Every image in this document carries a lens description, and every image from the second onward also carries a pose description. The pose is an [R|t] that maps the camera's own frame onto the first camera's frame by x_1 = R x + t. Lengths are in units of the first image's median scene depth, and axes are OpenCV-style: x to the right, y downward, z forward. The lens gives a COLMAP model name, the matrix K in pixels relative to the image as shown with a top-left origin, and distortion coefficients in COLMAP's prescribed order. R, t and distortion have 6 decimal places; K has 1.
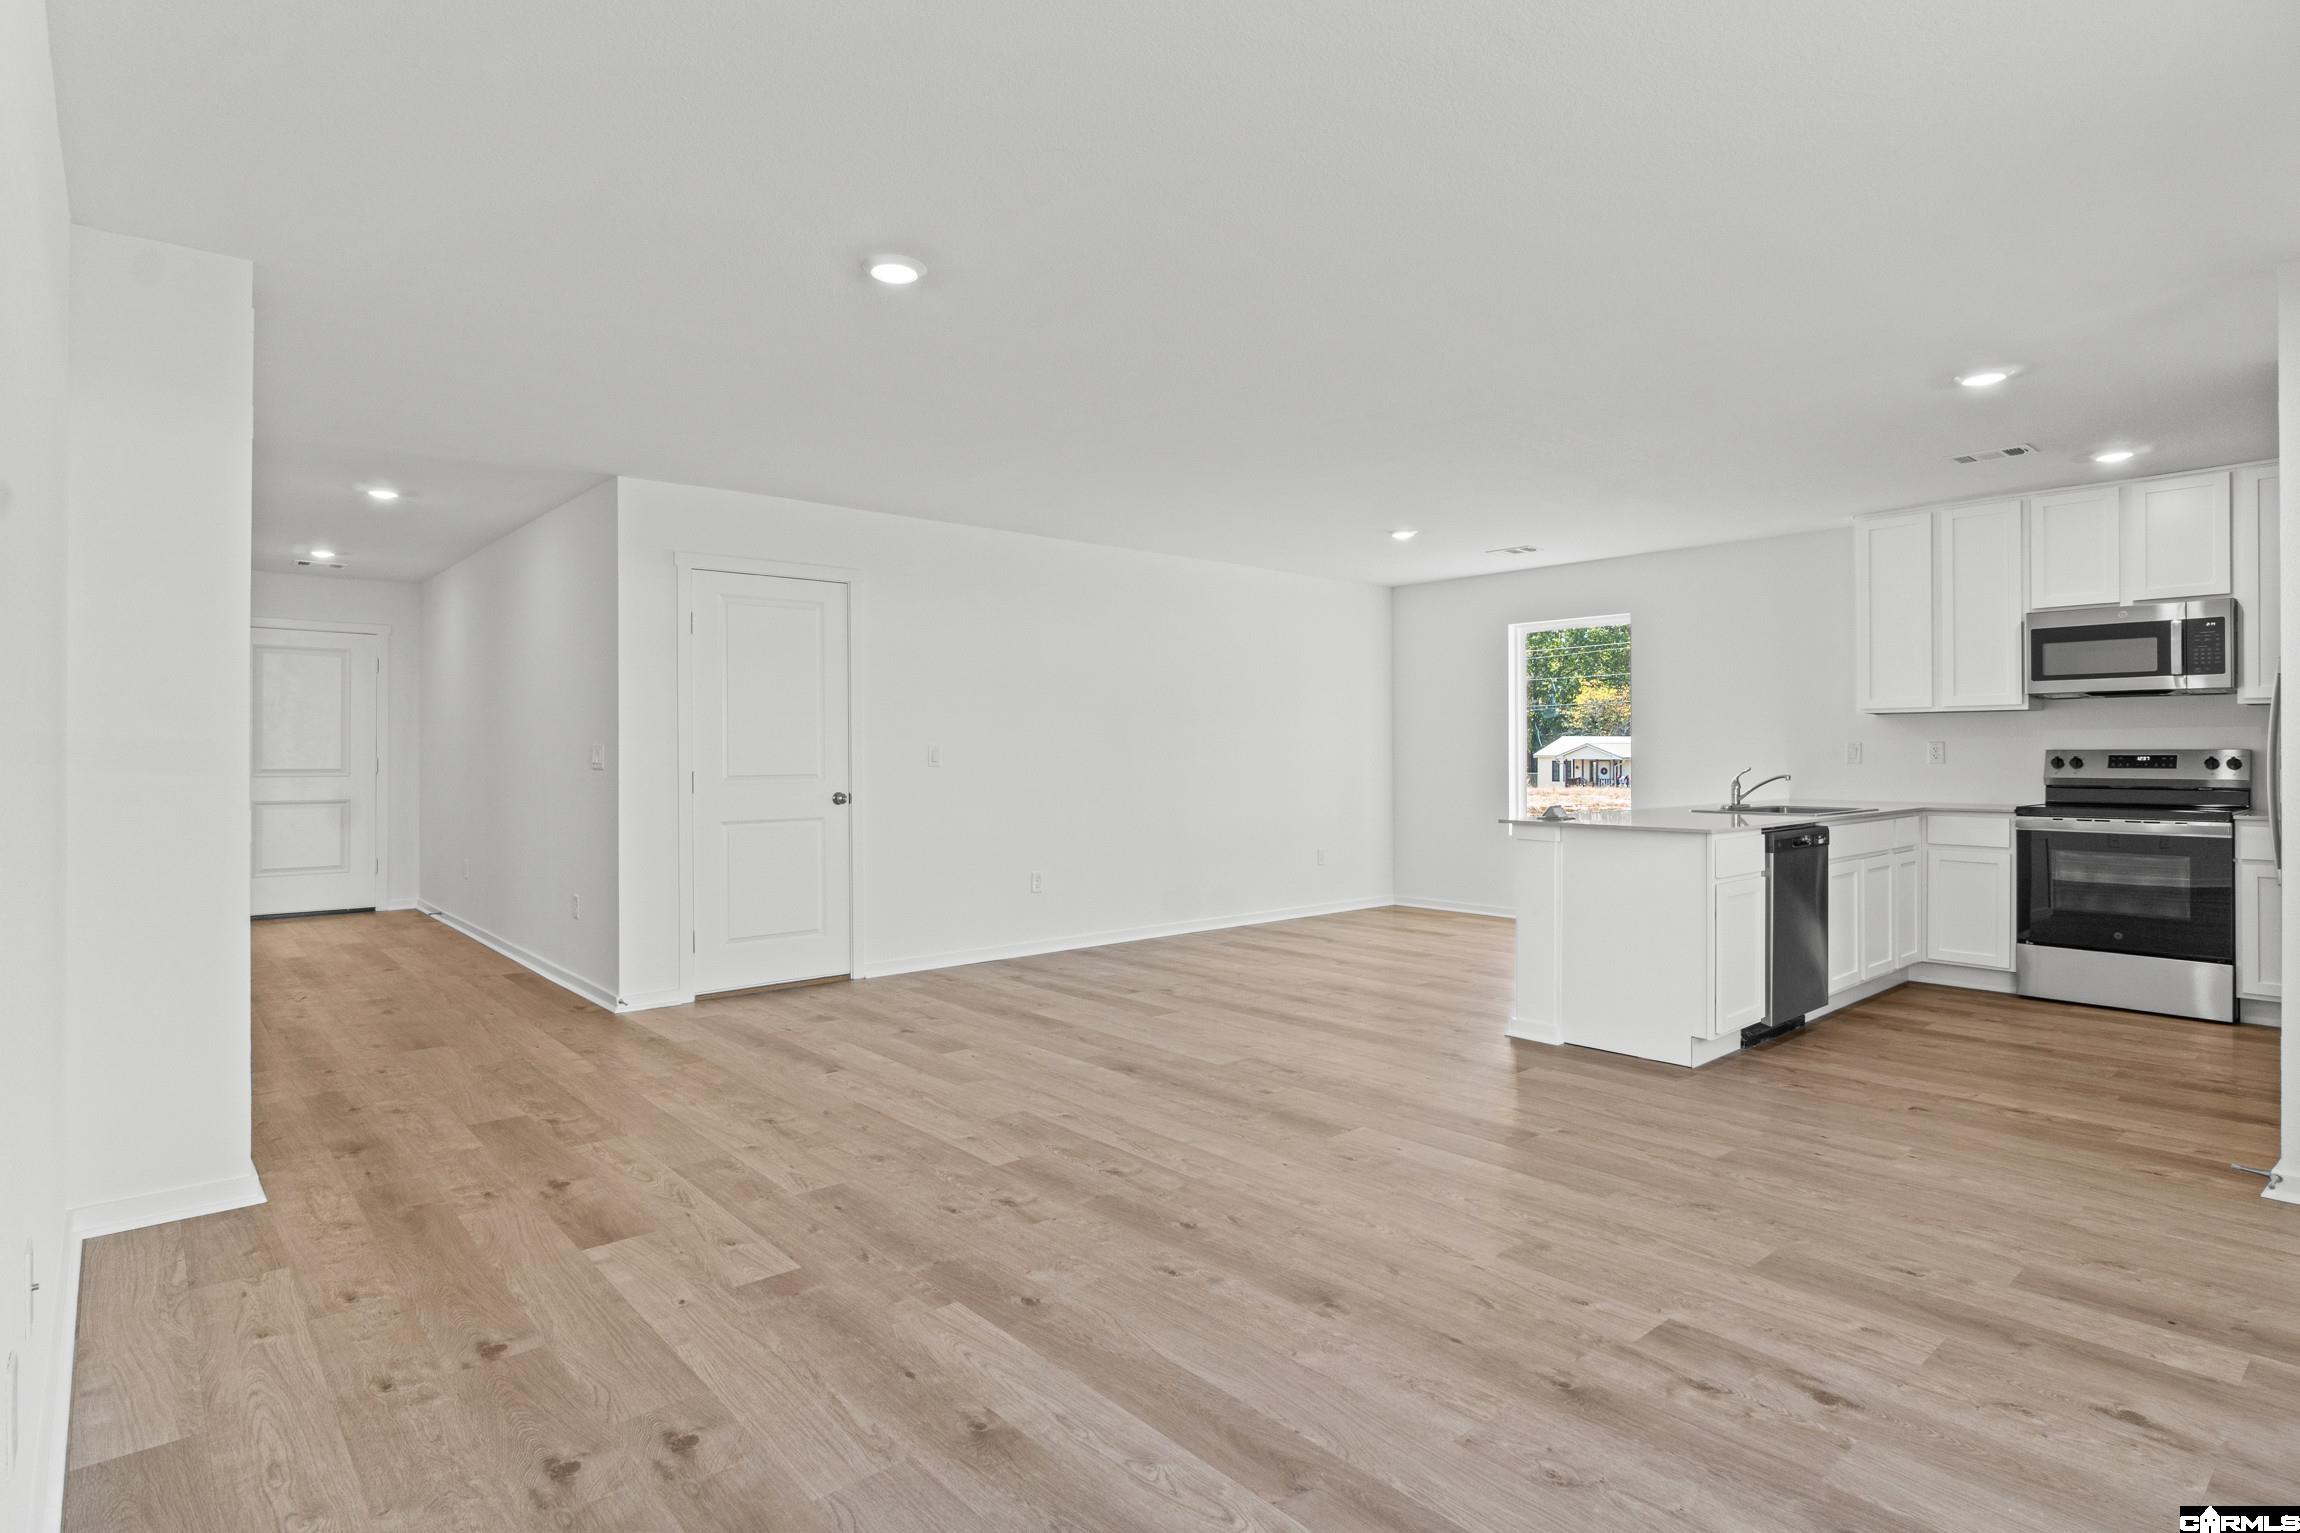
lens RADIAL K [[1174.6, 0, 1124.2], [0, 1174.6, 746.1], [0, 0, 1]] dist [-0.006977, 0.002883]
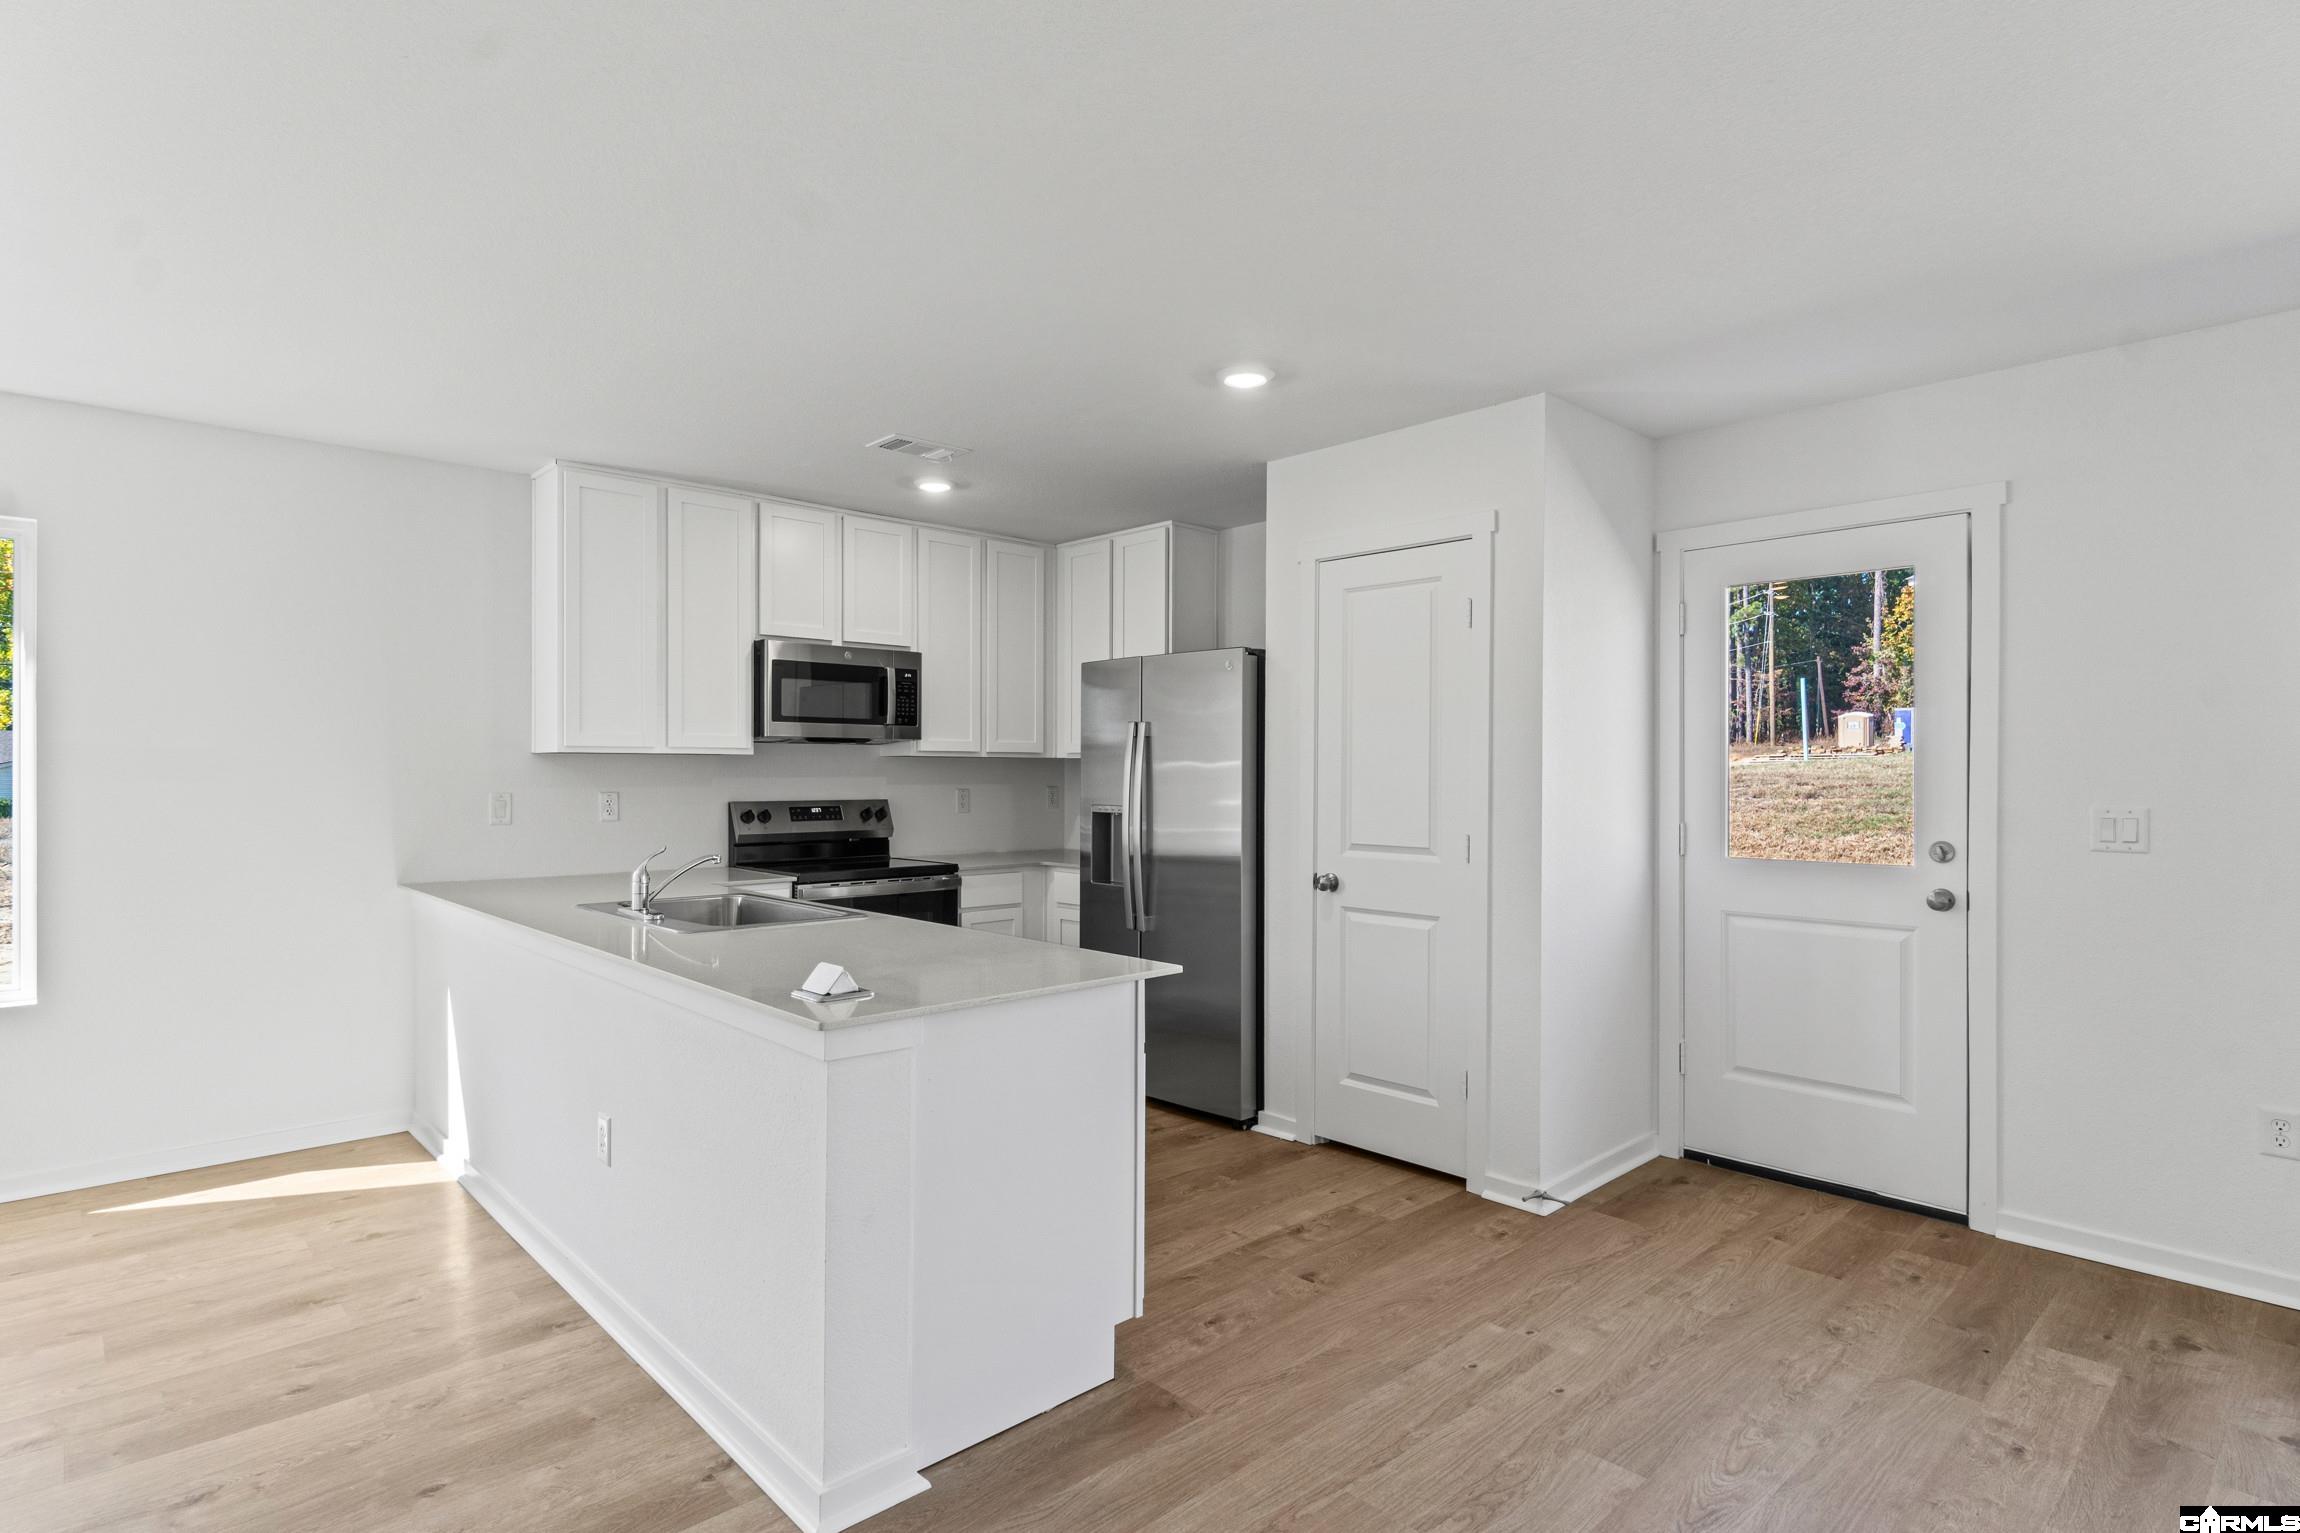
lens RADIAL K [[1174.6, 0, 1137.5], [0, 1174.6, 780.0], [0, 0, 1]] dist [-0.006977, 0.002883]
pose [[-0.041005, -0.004727, 0.999148, -0.100504], [-0.008725, 0.999952, 0.004373, -0.026577], [-0.999121, -0.008538, -0.041045, 1.044230]]
